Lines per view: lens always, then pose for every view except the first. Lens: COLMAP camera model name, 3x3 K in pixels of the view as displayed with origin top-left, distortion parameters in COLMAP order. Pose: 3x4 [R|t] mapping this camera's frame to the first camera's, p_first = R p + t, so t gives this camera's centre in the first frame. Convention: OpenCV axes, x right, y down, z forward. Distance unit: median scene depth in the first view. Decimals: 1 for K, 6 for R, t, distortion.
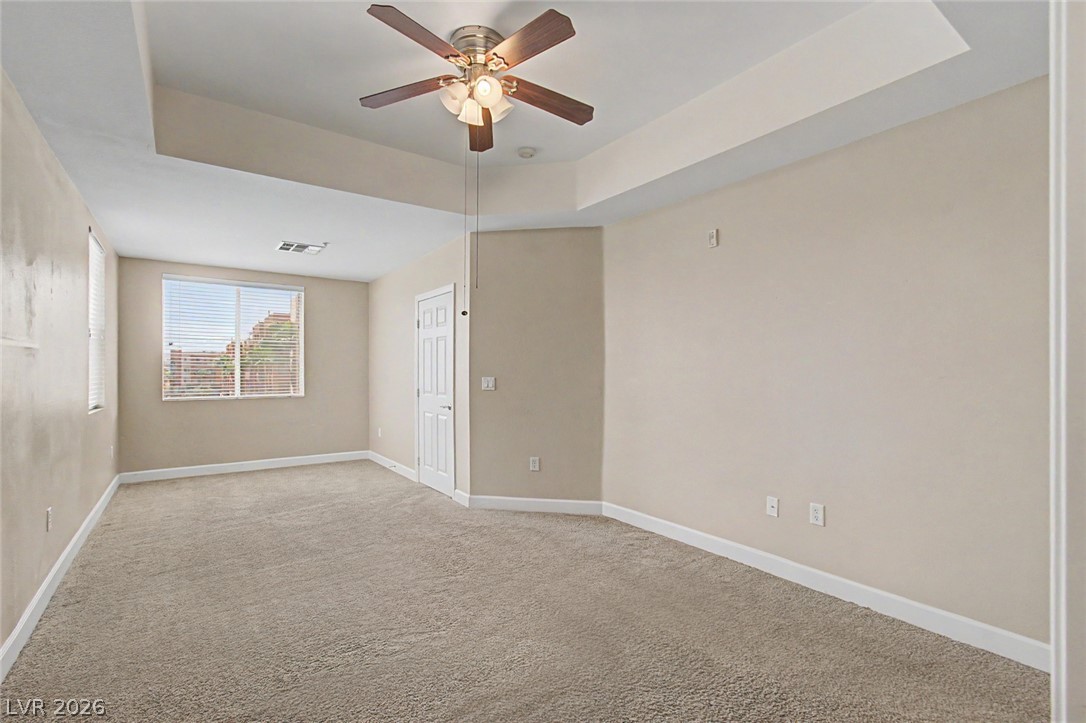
lens RADIAL K [[496.4, 0, 537.6], [0, 496.4, 369.8], [0, 0, 1]] dist [-0.003393, -0.000194]
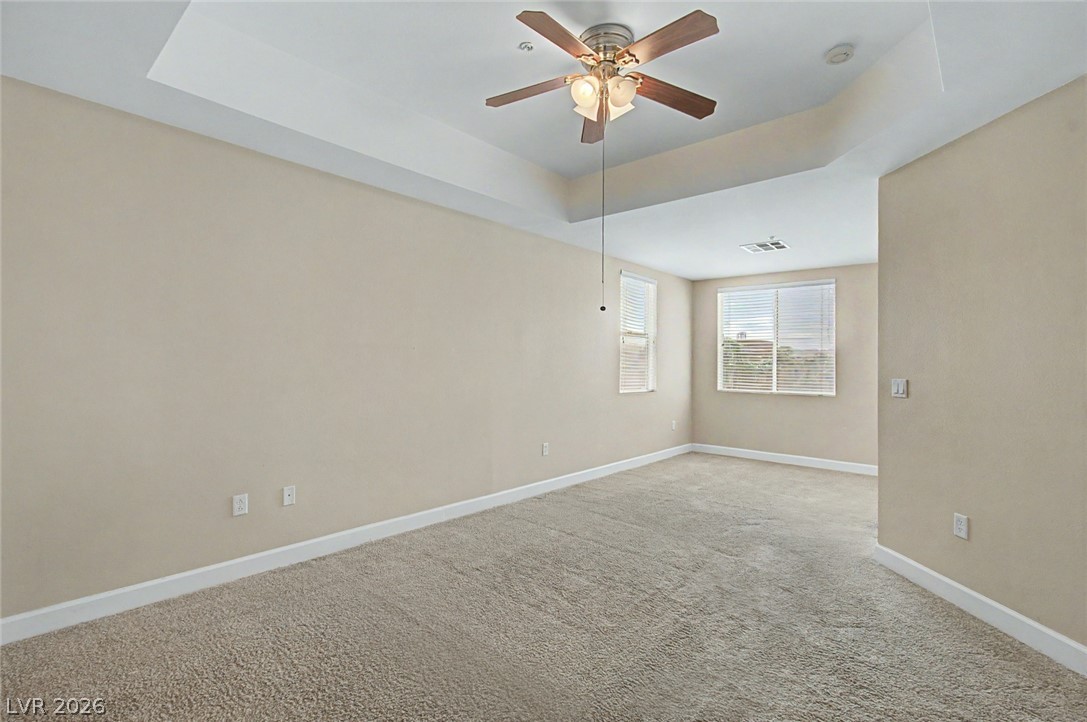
lens RADIAL K [[496.9, 0, 538.9], [0, 496.9, 353.7], [0, 0, 1]] dist [-0.003393, -0.000194]
pose [[0.229510, -0.019430, -0.973112, 0.365334], [-0.009760, 0.999704, -0.022263, 0.000717], [0.973257, 0.014607, 0.229252, 0.291453]]
